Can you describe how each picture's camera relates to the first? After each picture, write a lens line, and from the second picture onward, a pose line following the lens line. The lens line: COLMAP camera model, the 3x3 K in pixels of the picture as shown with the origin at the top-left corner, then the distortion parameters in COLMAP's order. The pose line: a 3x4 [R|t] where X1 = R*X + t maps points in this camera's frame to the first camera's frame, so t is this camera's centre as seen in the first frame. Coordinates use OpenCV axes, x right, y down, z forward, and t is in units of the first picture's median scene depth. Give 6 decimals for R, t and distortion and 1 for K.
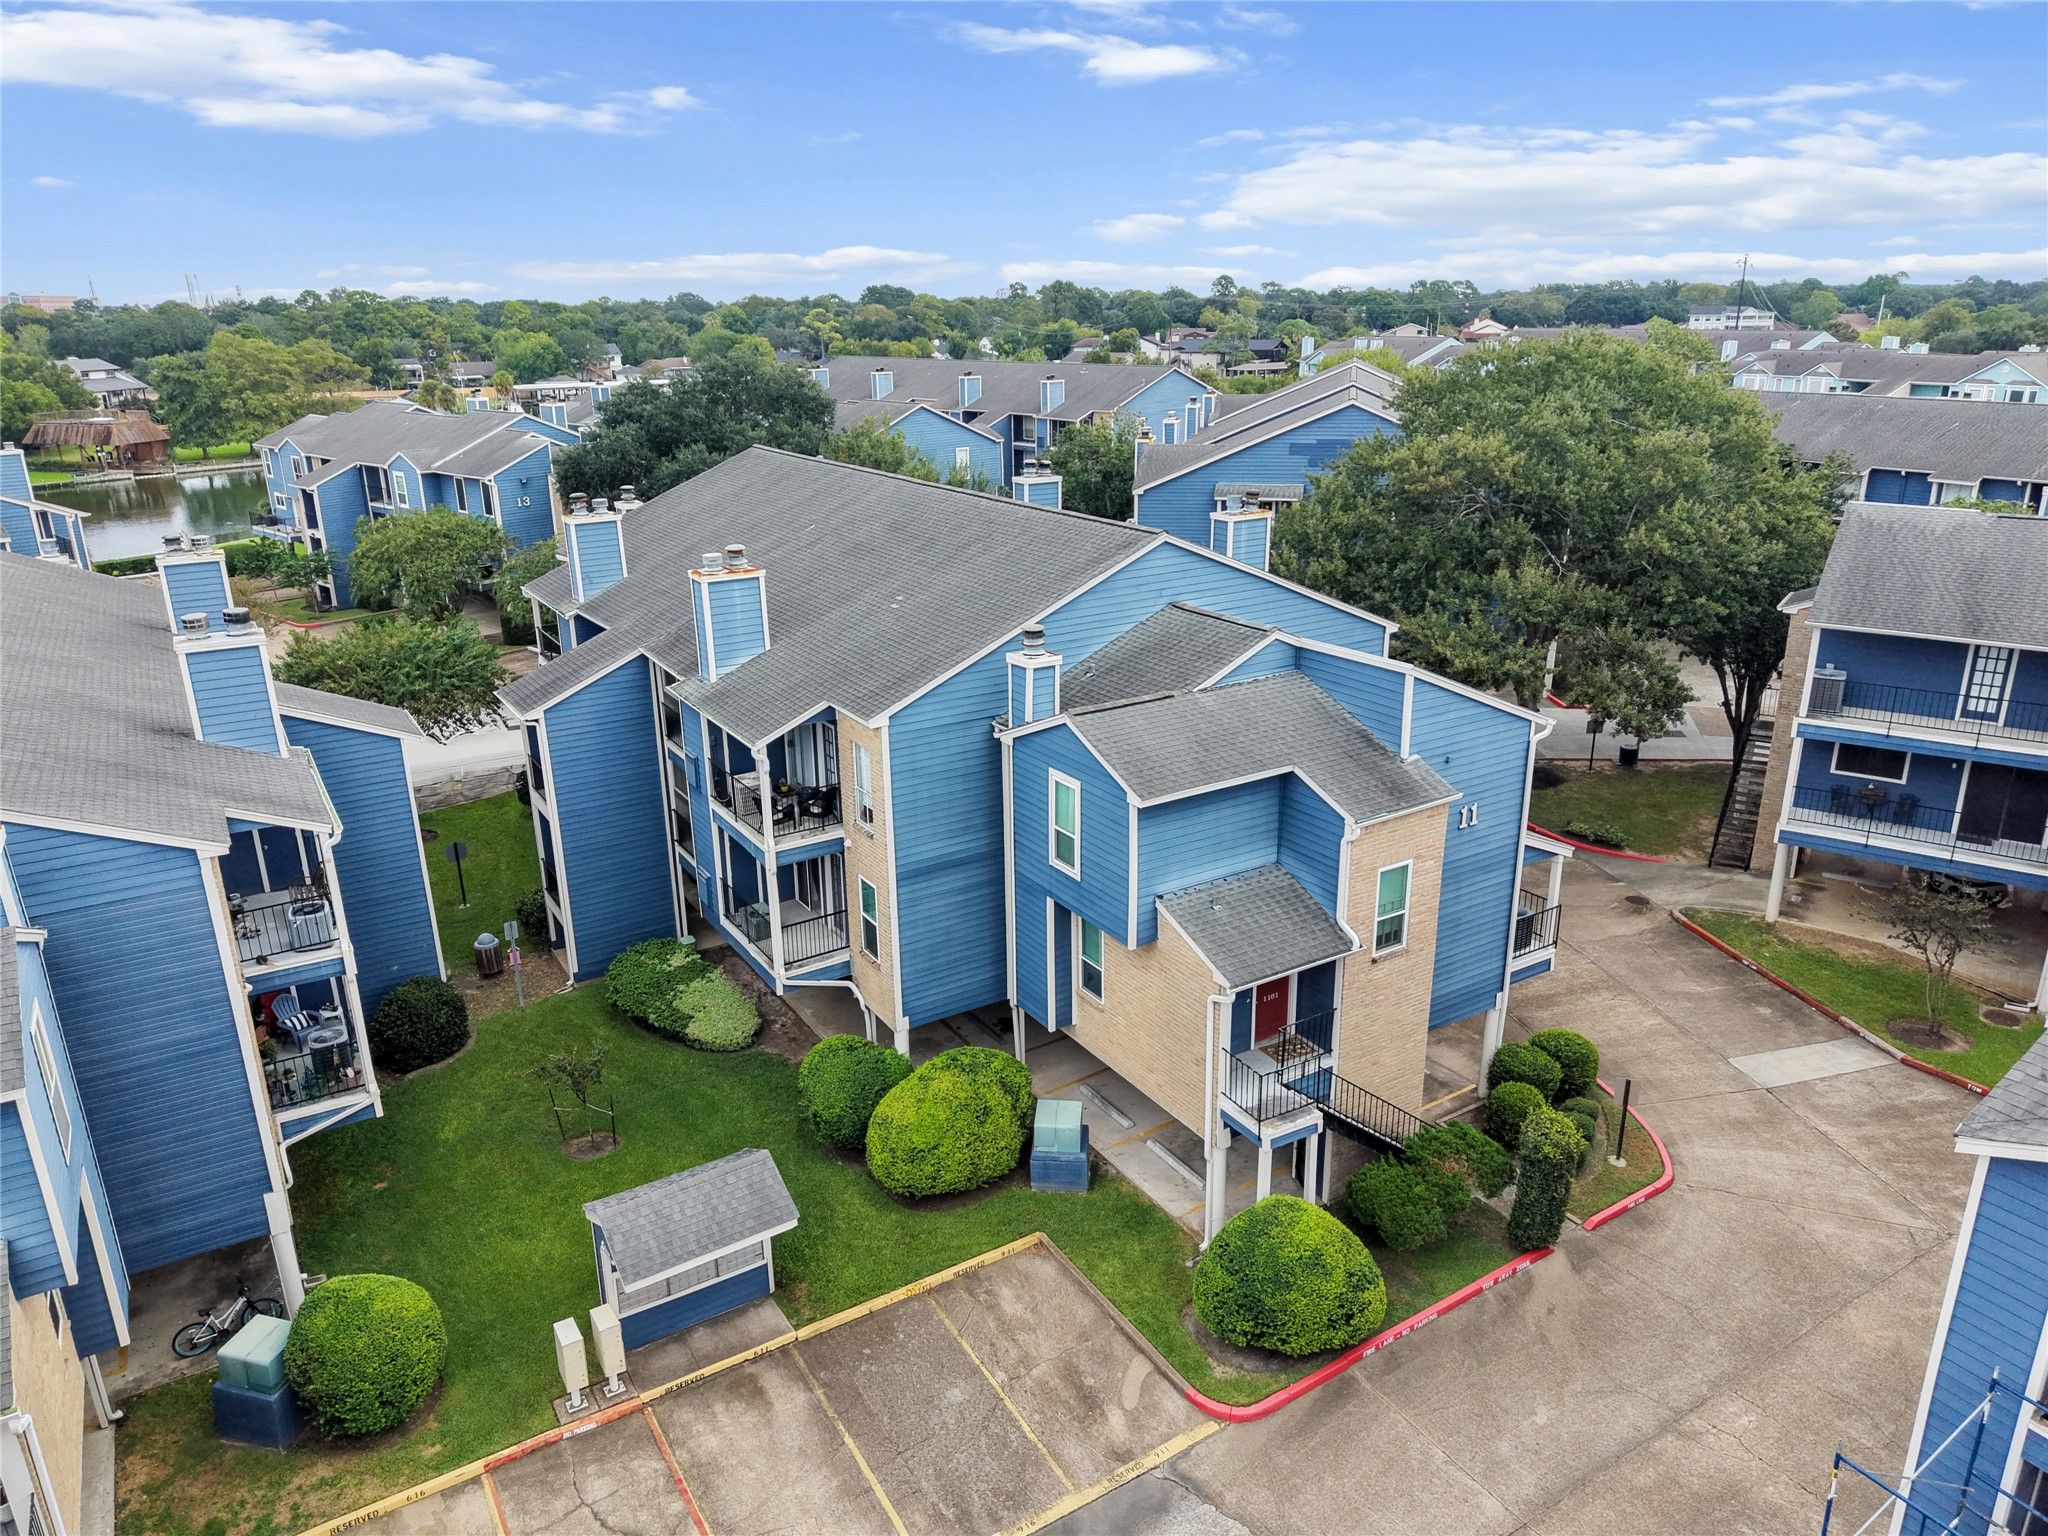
lens RADIAL K [[1397.2, 0, 1024.0], [0, 1397.2, 768.0], [0, 0, 1]] dist [0.002687, -0.000537]
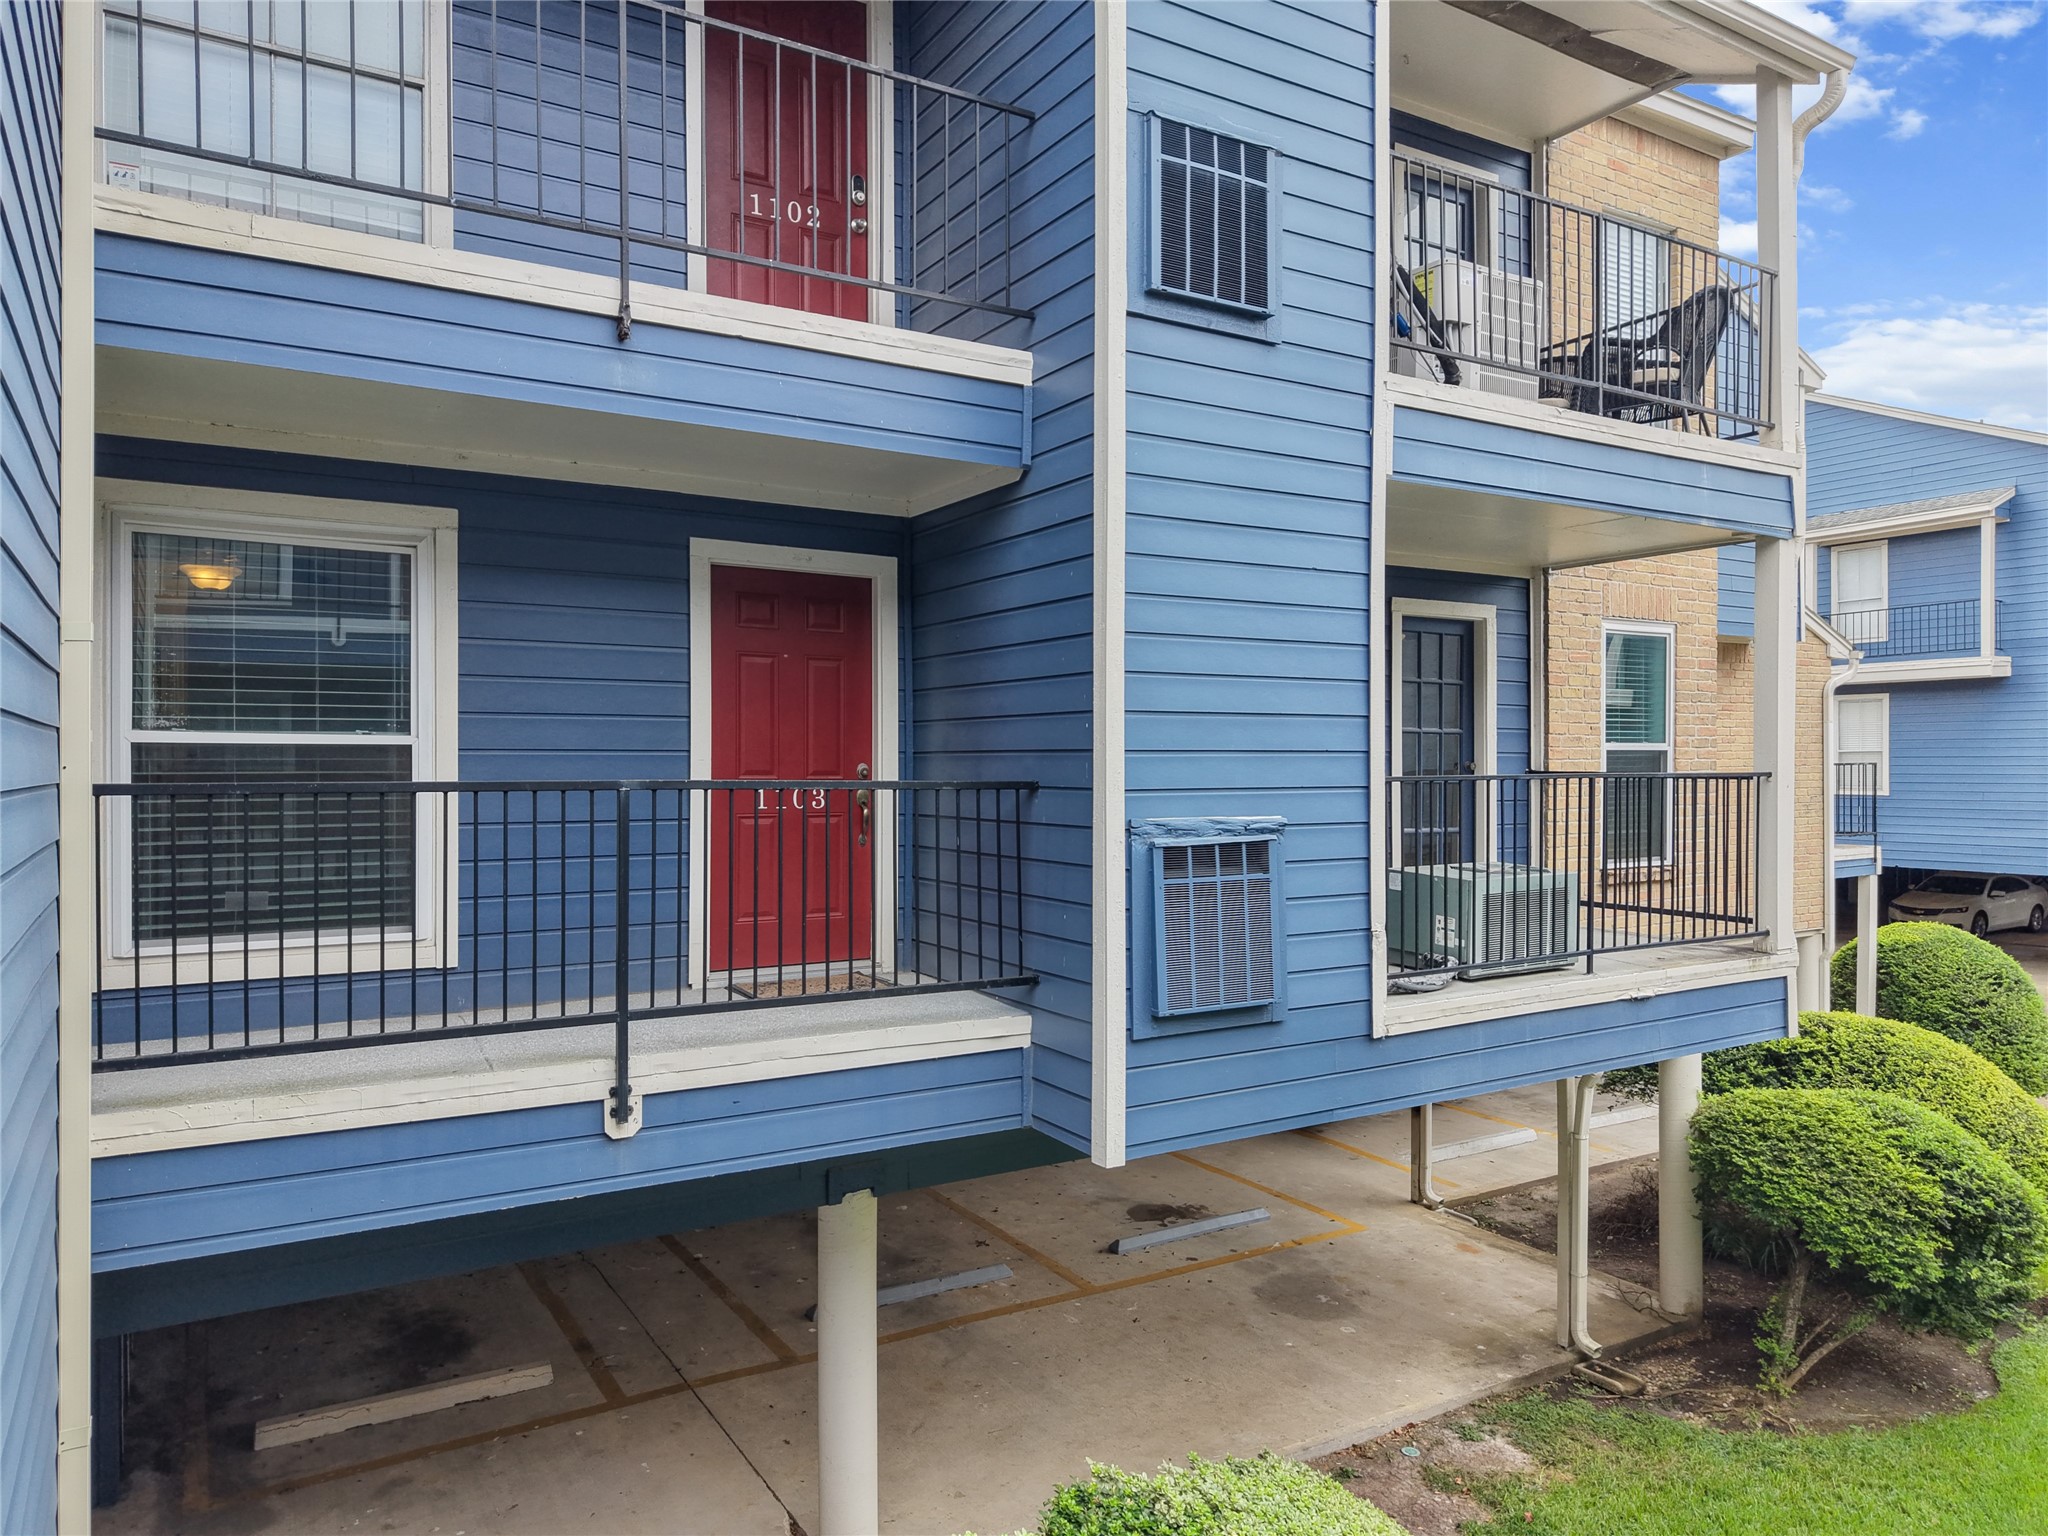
lens RADIAL K [[1397.2, 0, 1024.0], [0, 1397.2, 768.0], [0, 0, 1]] dist [0.002687, -0.000537]
pose [[0.007679, 0.013012, 0.999886, -0.543435], [0.322226, 0.946547, -0.014793, 0.082978], [-0.946632, 0.322303, 0.003076, 1.352319]]
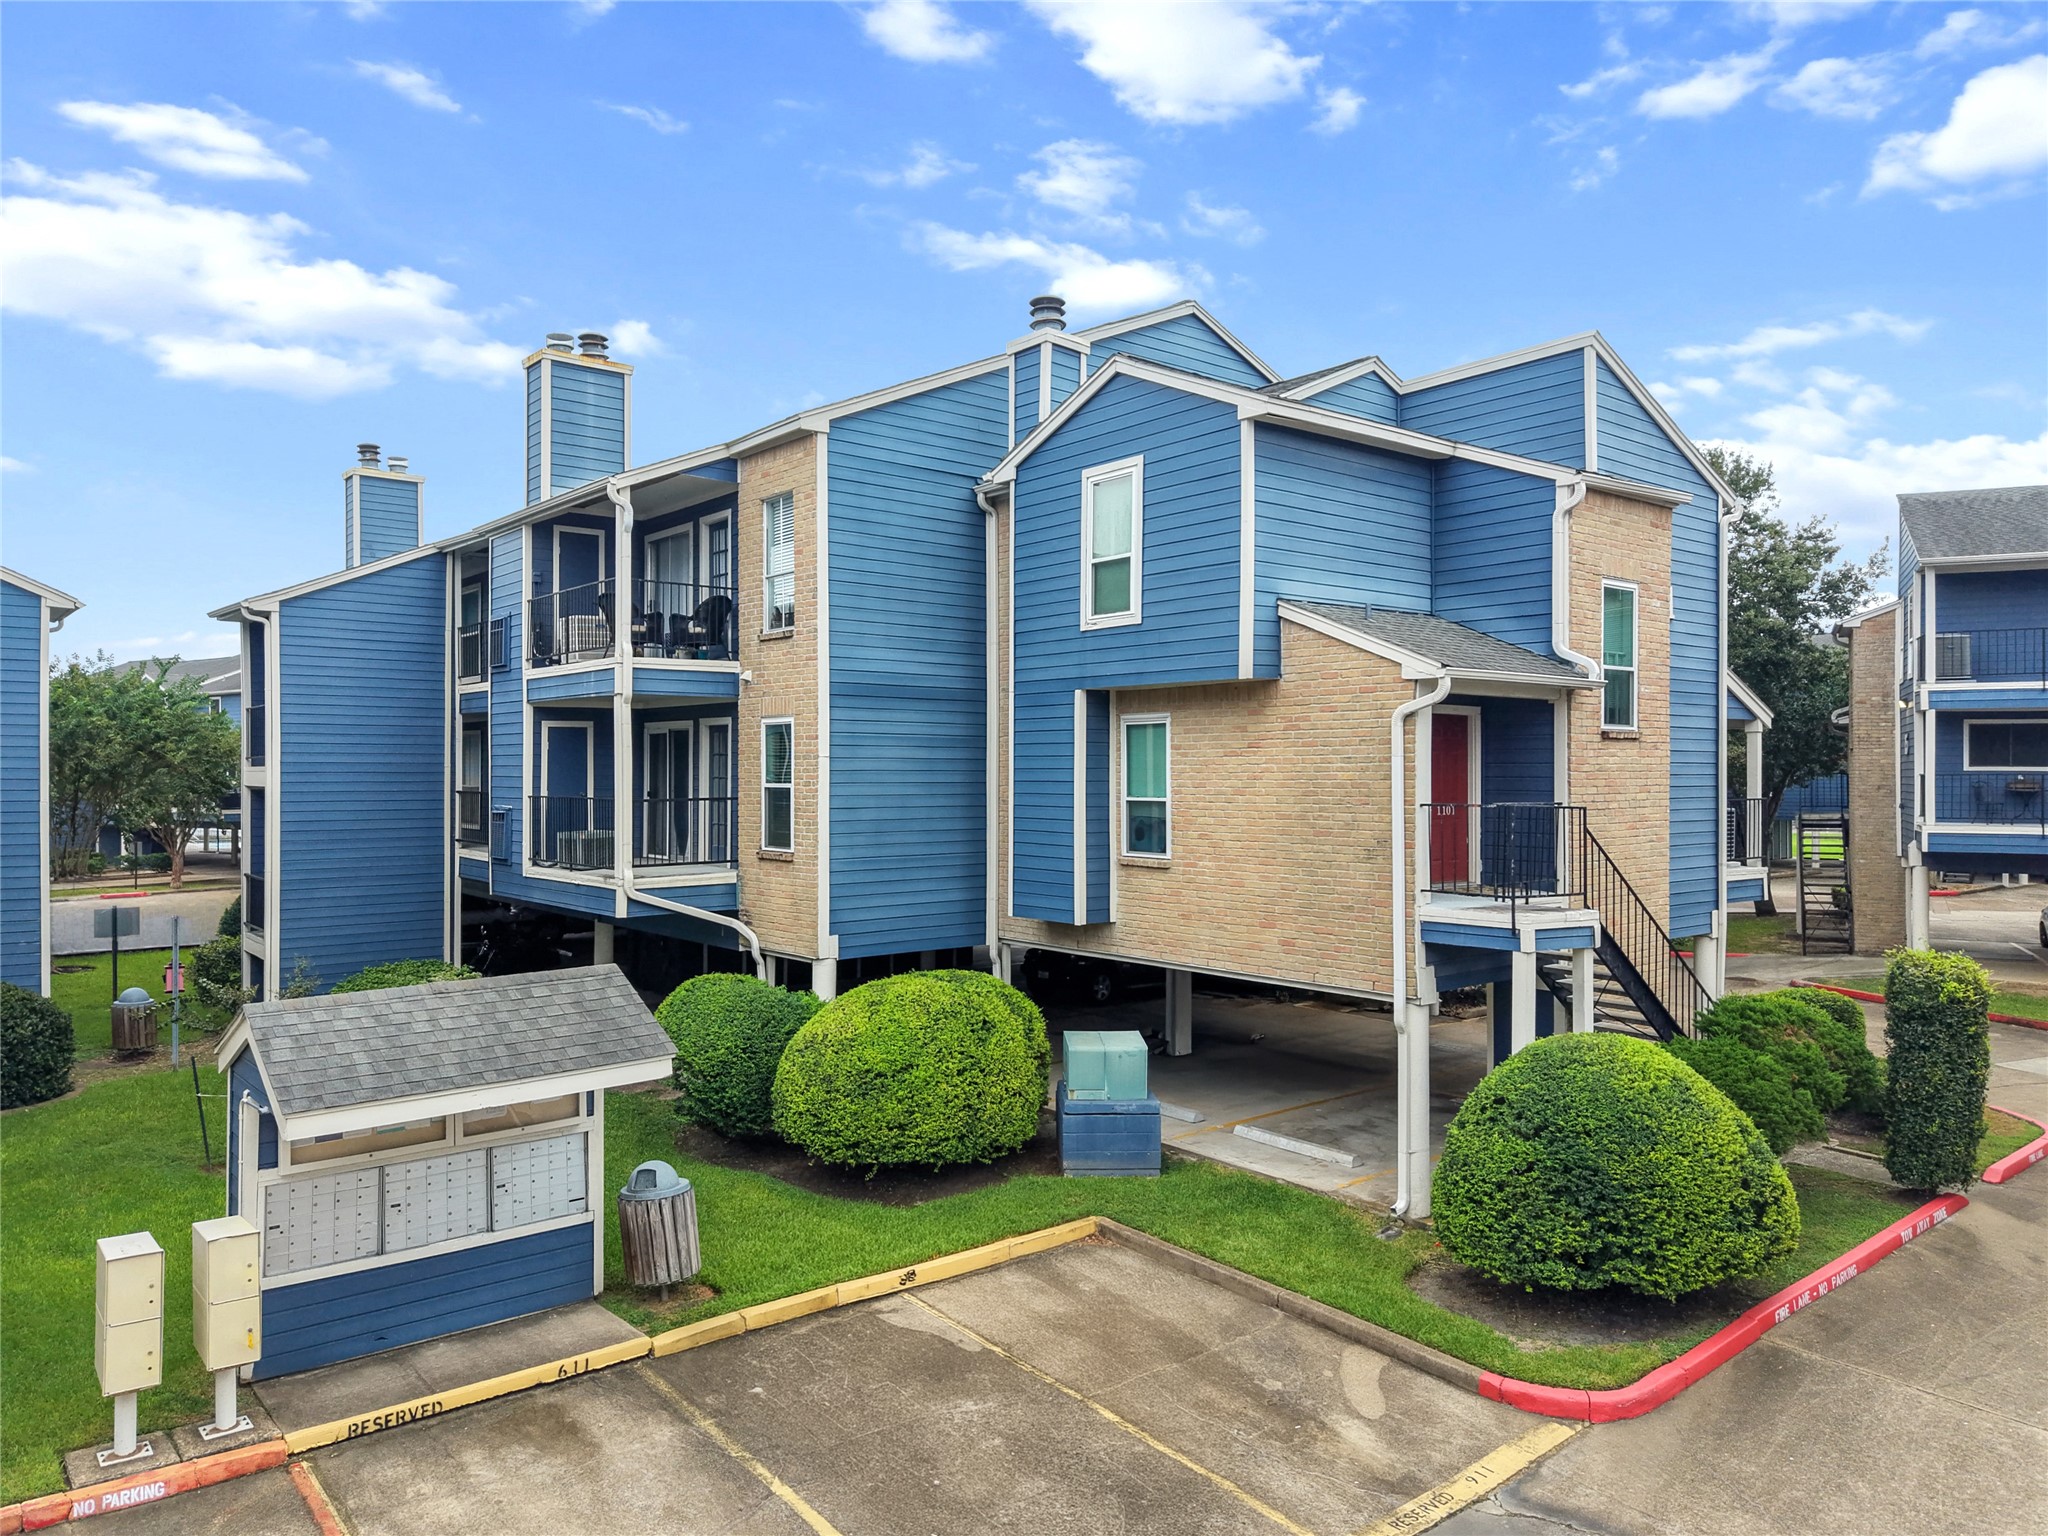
lens RADIAL K [[1411.4, 0, 1024.0], [0, 1411.4, 768.0], [0, 0, 1]] dist [0.001155, -0.006598]
pose [[0.990778, 0.019336, 0.134112, -0.101742], [0.025414, 0.945682, -0.324097, 0.368261], [-0.133094, 0.324517, 0.936469, 0.453790]]
